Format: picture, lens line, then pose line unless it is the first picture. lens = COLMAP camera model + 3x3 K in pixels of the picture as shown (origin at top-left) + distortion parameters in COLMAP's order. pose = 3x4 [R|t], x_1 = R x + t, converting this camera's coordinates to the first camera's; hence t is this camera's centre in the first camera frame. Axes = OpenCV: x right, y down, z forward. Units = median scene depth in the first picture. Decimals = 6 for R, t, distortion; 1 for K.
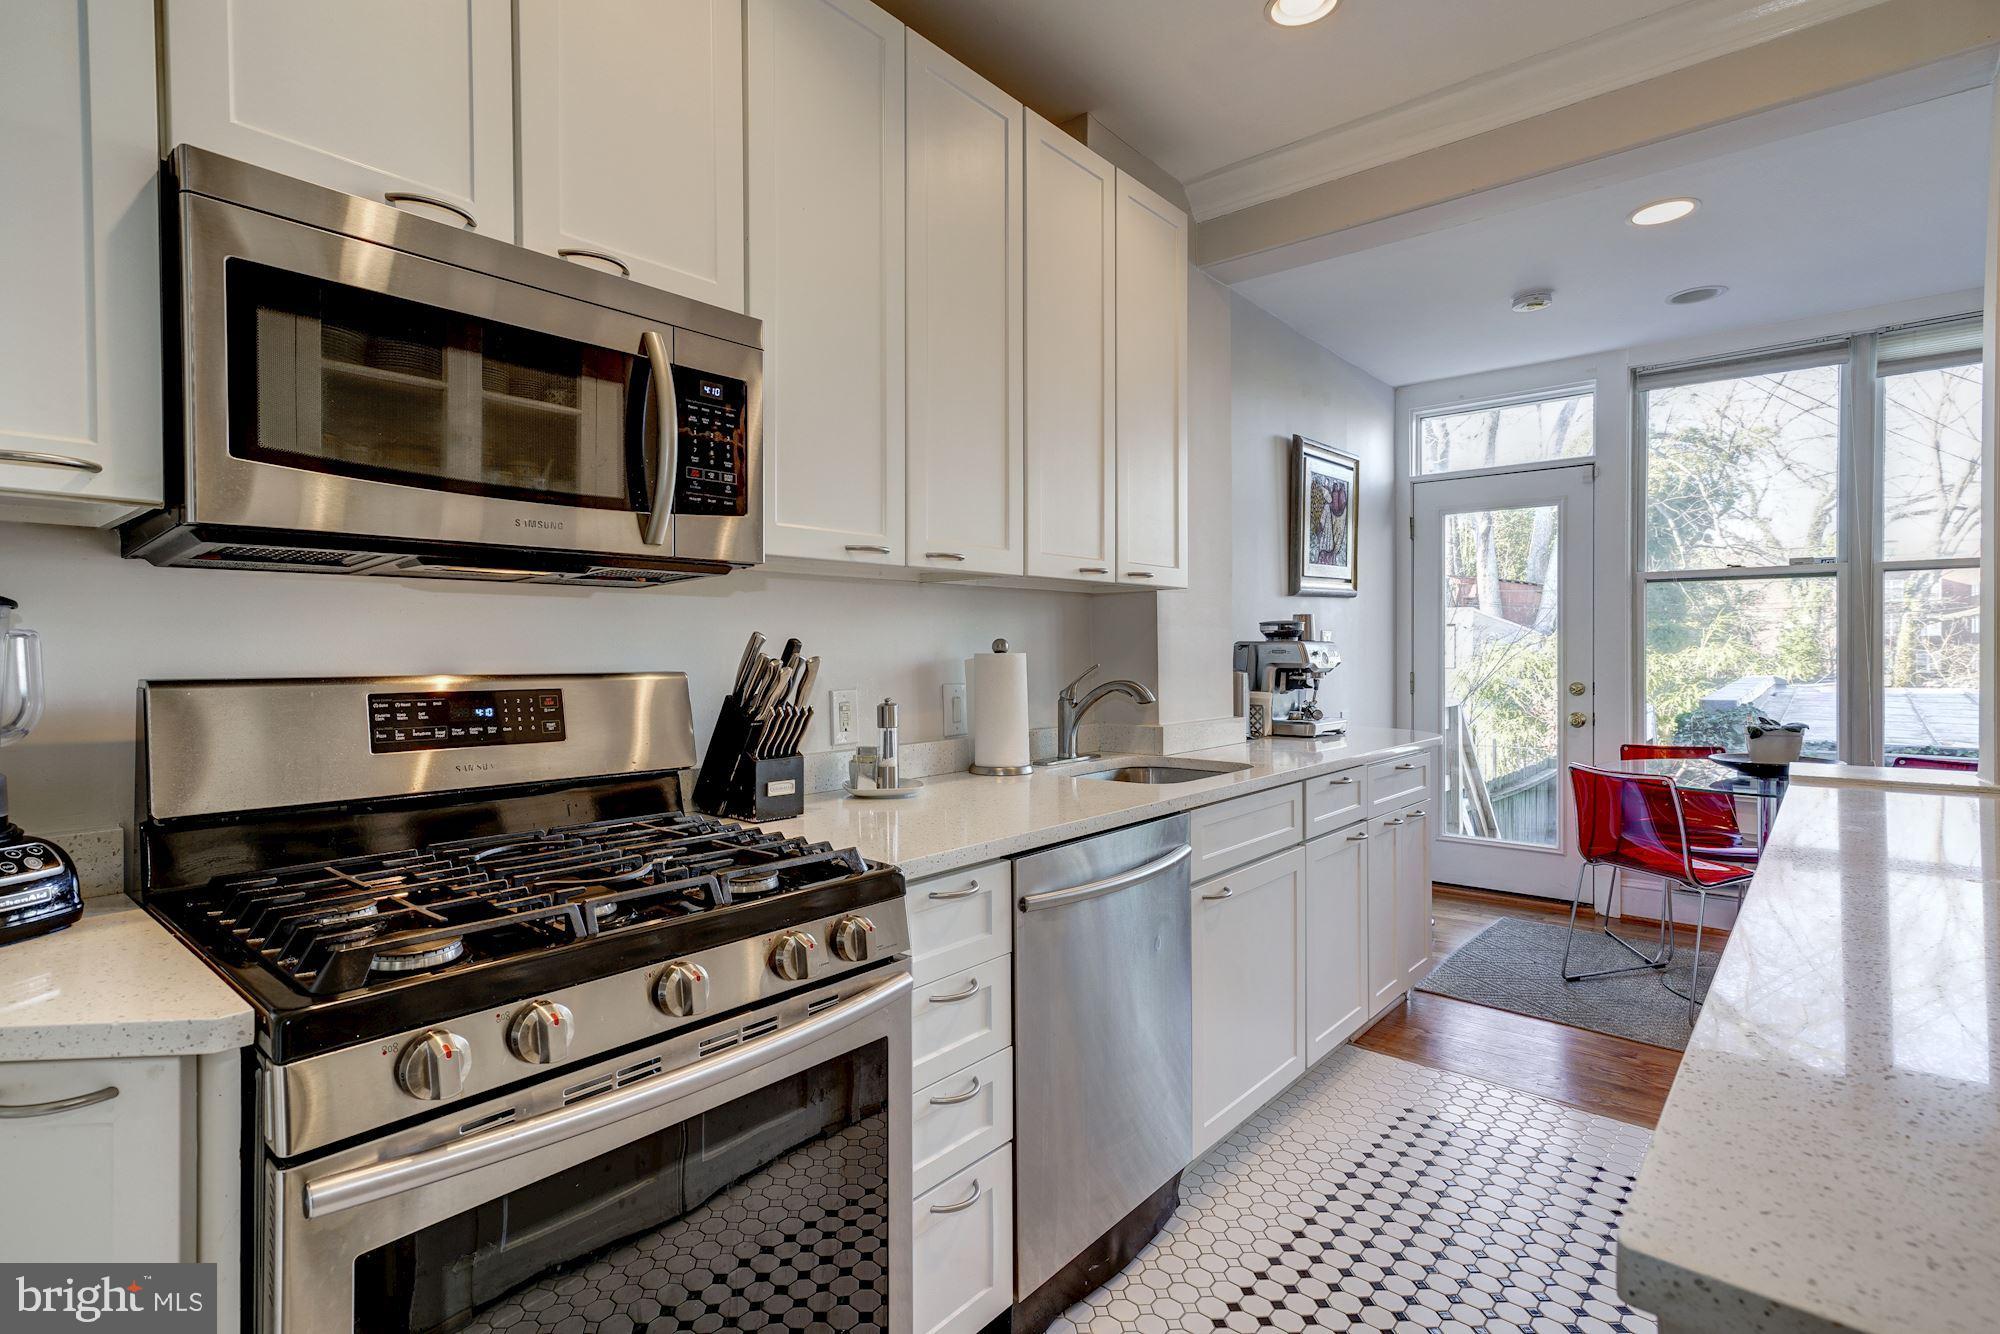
lens RADIAL K [[973.5, 0, 999.1], [0, 973.5, 656.9], [0, 0, 1]] dist [-0.000997, 0.000138]
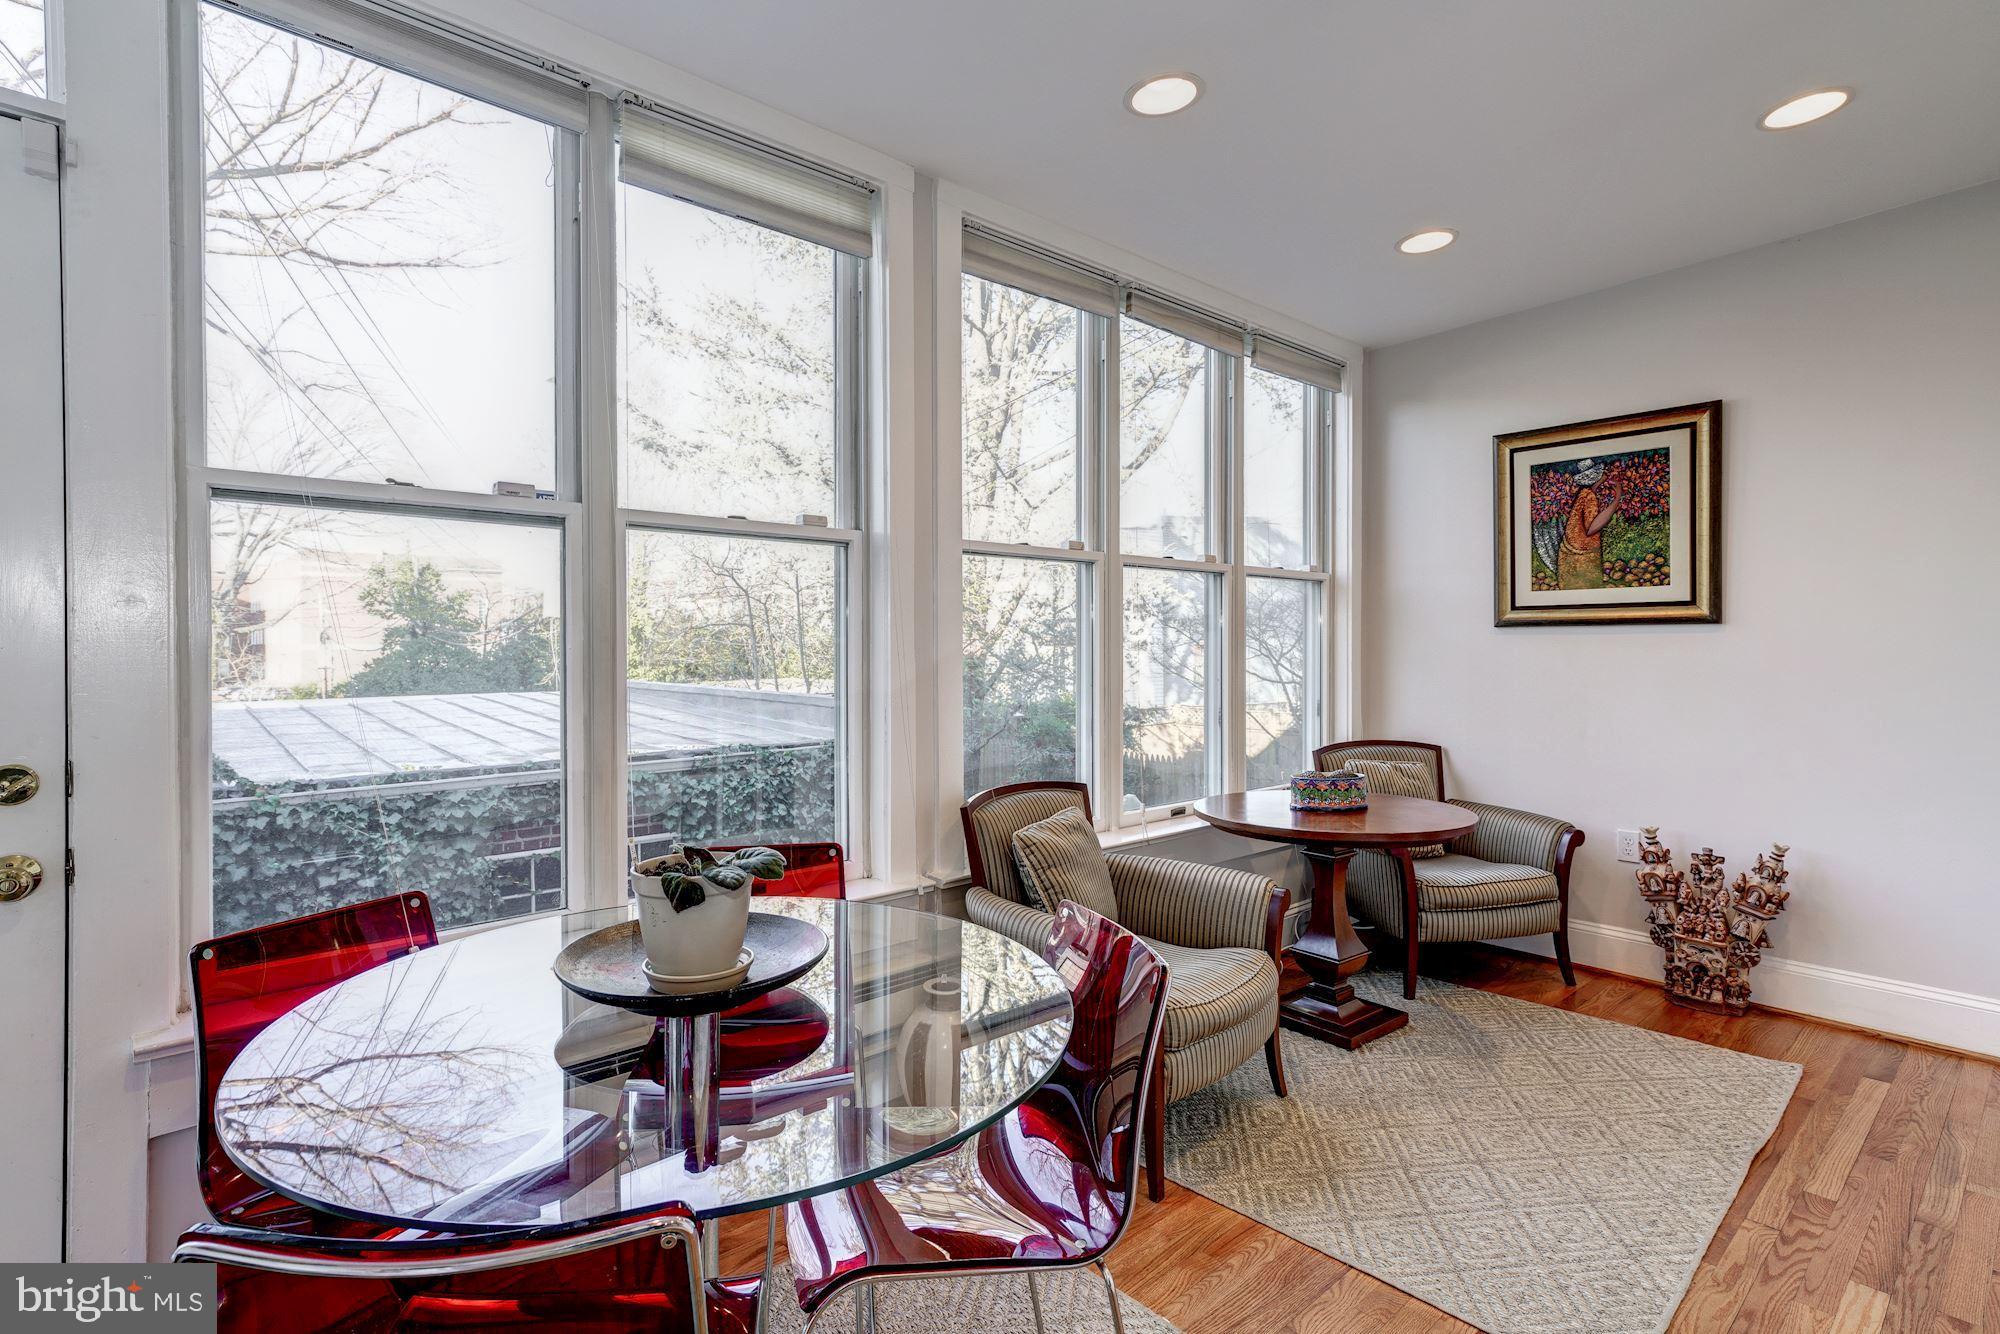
lens RADIAL K [[973.5, 0, 998.2], [0, 973.5, 660.6], [0, 0, 1]] dist [-0.000997, 0.000138]
pose [[0.138792, -0.005037, 0.990309, 0.372640], [0.013514, 0.999904, 0.003192, -0.008784], [-0.990229, 0.012940, 0.138846, 0.693118]]
